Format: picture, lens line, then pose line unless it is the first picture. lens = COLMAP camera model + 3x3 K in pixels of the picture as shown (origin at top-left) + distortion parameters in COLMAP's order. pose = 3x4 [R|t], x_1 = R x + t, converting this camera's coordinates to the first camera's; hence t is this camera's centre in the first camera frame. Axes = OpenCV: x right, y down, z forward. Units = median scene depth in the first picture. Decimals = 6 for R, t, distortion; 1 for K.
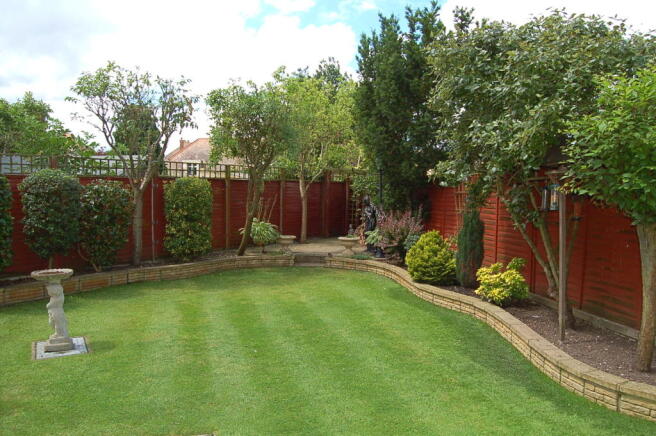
lens RADIAL K [[505.6, 0, 328.4], [0, 505.6, 215.4], [0, 0, 1]] dist [-0.042607, -0.014701]
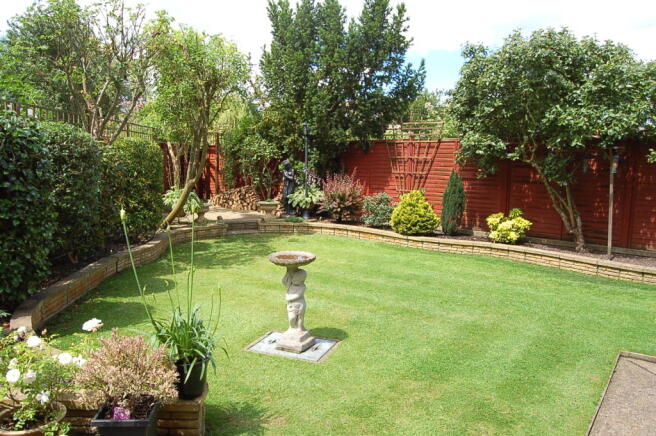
lens RADIAL K [[505.6, 0, 327.1], [0, 505.6, 219.9], [0, 0, 1]] dist [-0.042607, -0.014701]
pose [[0.791546, -0.071704, 0.606889, -0.494474], [0.020161, 0.995616, 0.091337, -0.010199], [-0.610778, -0.060062, 0.789521, 0.147292]]
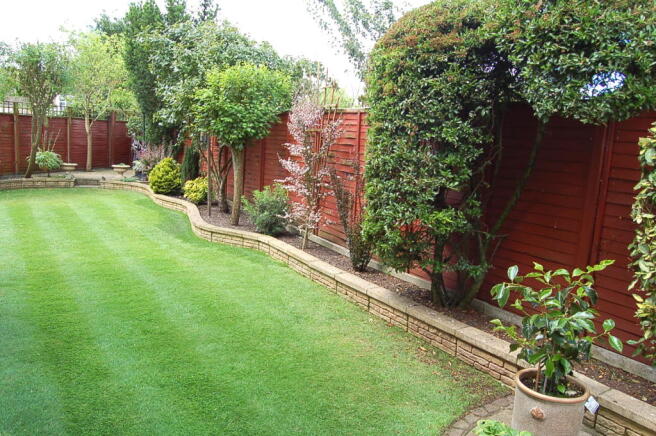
lens RADIAL K [[505.6, 0, 326.1], [0, 505.6, 218.8], [0, 0, 1]] dist [-0.042607, -0.014701]
pose [[0.949082, -0.004451, 0.314998, 0.134244], [-0.031252, 0.993638, 0.108201, 0.024606], [-0.313475, -0.112536, 0.942905, -0.368219]]
